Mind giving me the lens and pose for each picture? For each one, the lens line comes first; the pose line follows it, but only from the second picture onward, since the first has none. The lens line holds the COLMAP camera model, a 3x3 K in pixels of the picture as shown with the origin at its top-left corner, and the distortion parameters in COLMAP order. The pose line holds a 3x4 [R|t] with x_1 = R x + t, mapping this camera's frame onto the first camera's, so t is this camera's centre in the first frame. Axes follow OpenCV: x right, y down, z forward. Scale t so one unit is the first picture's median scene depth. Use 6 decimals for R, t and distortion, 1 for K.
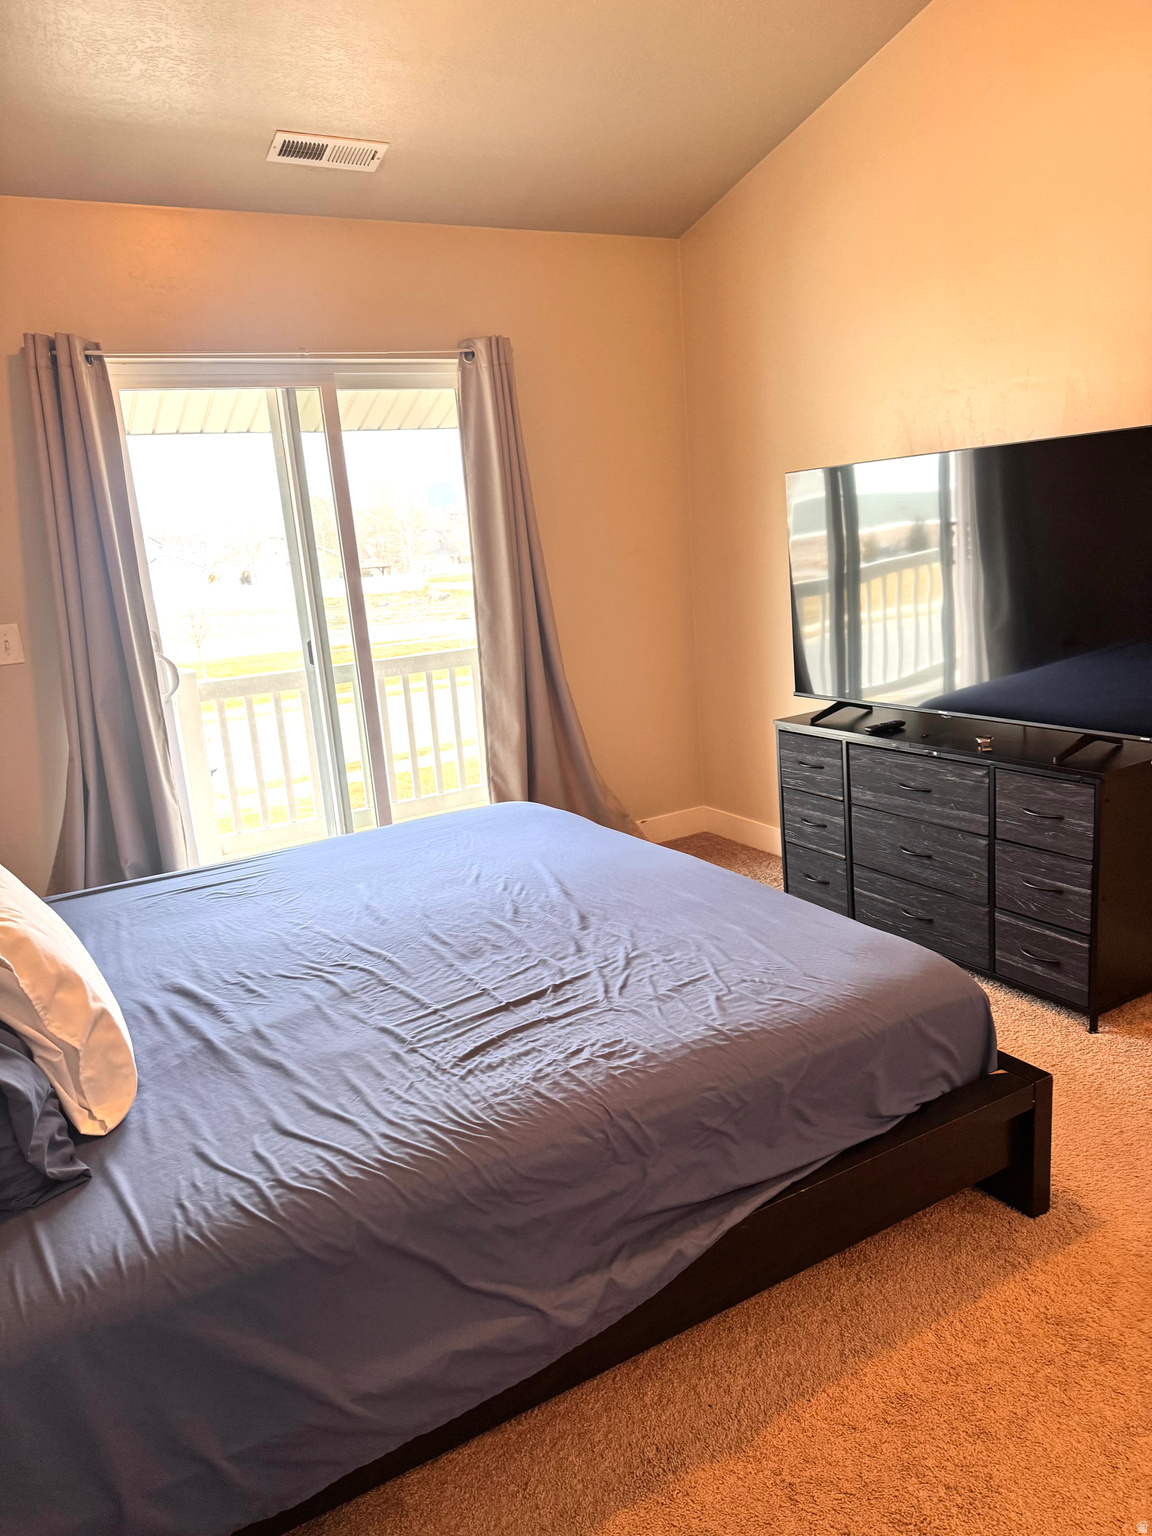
lens RADIAL K [[1084.2, 0, 577.7], [0, 1084.2, 766.7], [0, 0, 1]] dist [0.071132, -0.080152]
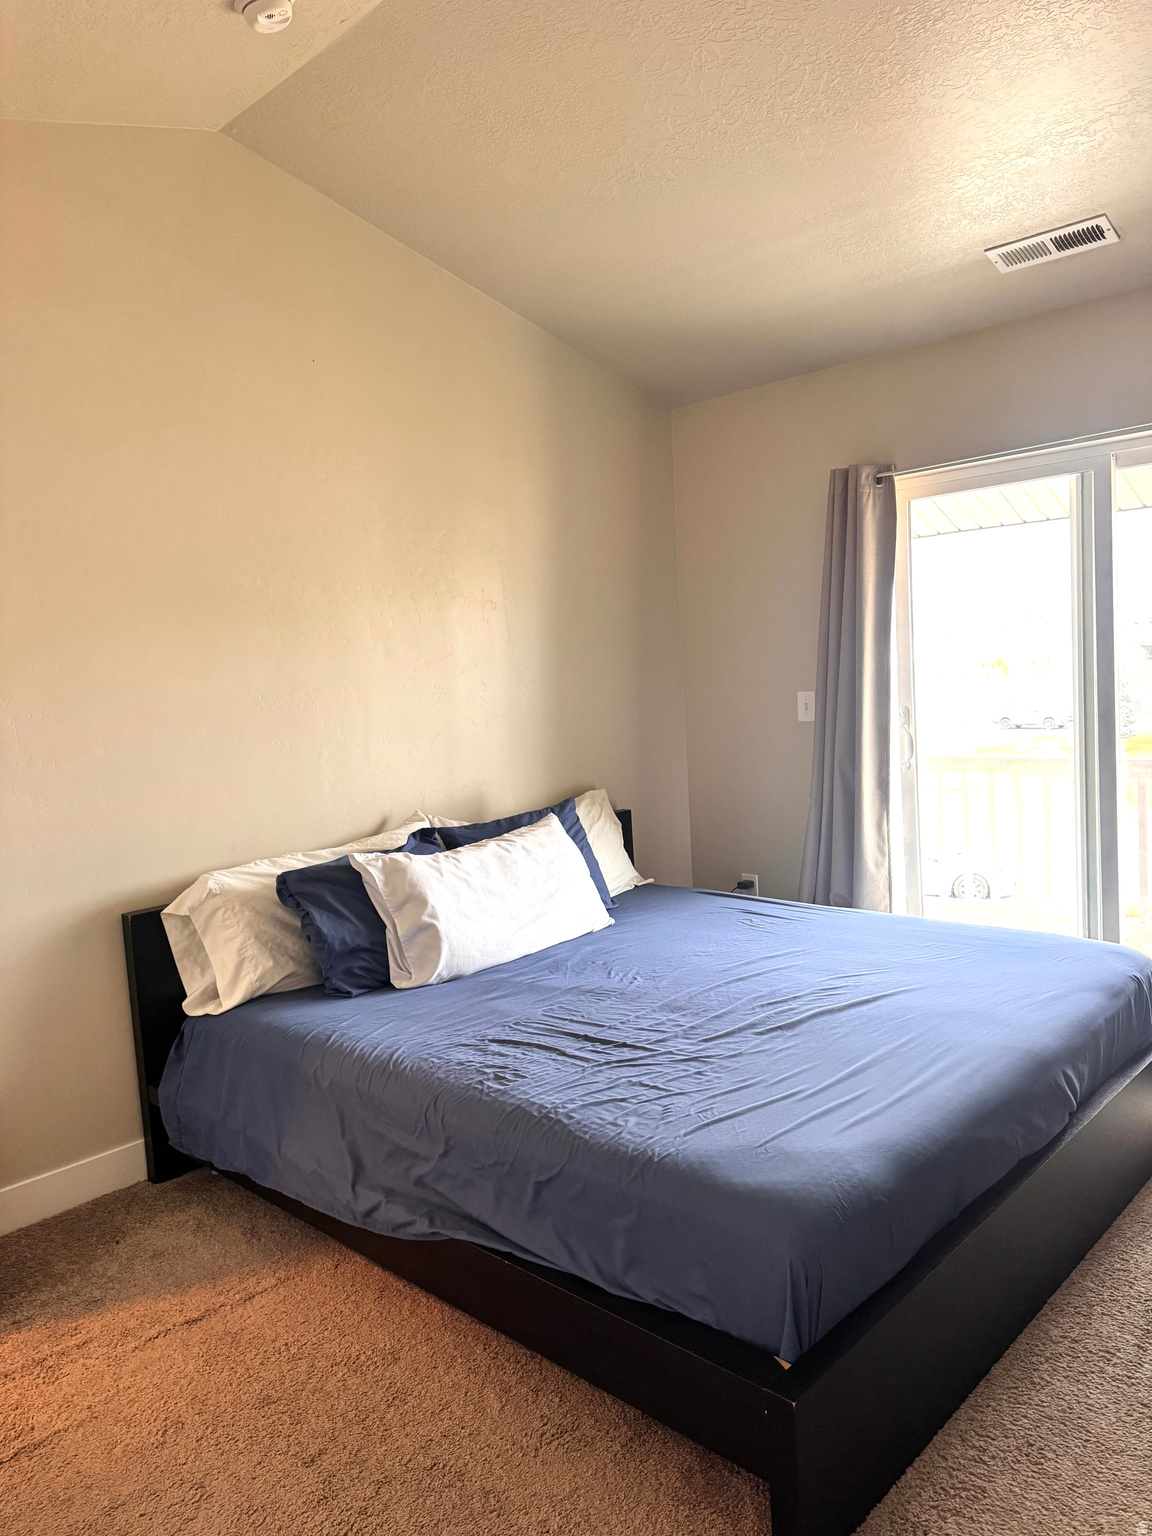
lens RADIAL K [[1084.2, 0, 576.8], [0, 1084.2, 770.1], [0, 0, 1]] dist [0.071132, -0.080152]
pose [[0.288356, 0.156589, -0.944633, 1.080709], [-0.176817, 0.978279, 0.108191, -0.213471], [0.941056, 0.135829, 0.309780, 0.587832]]
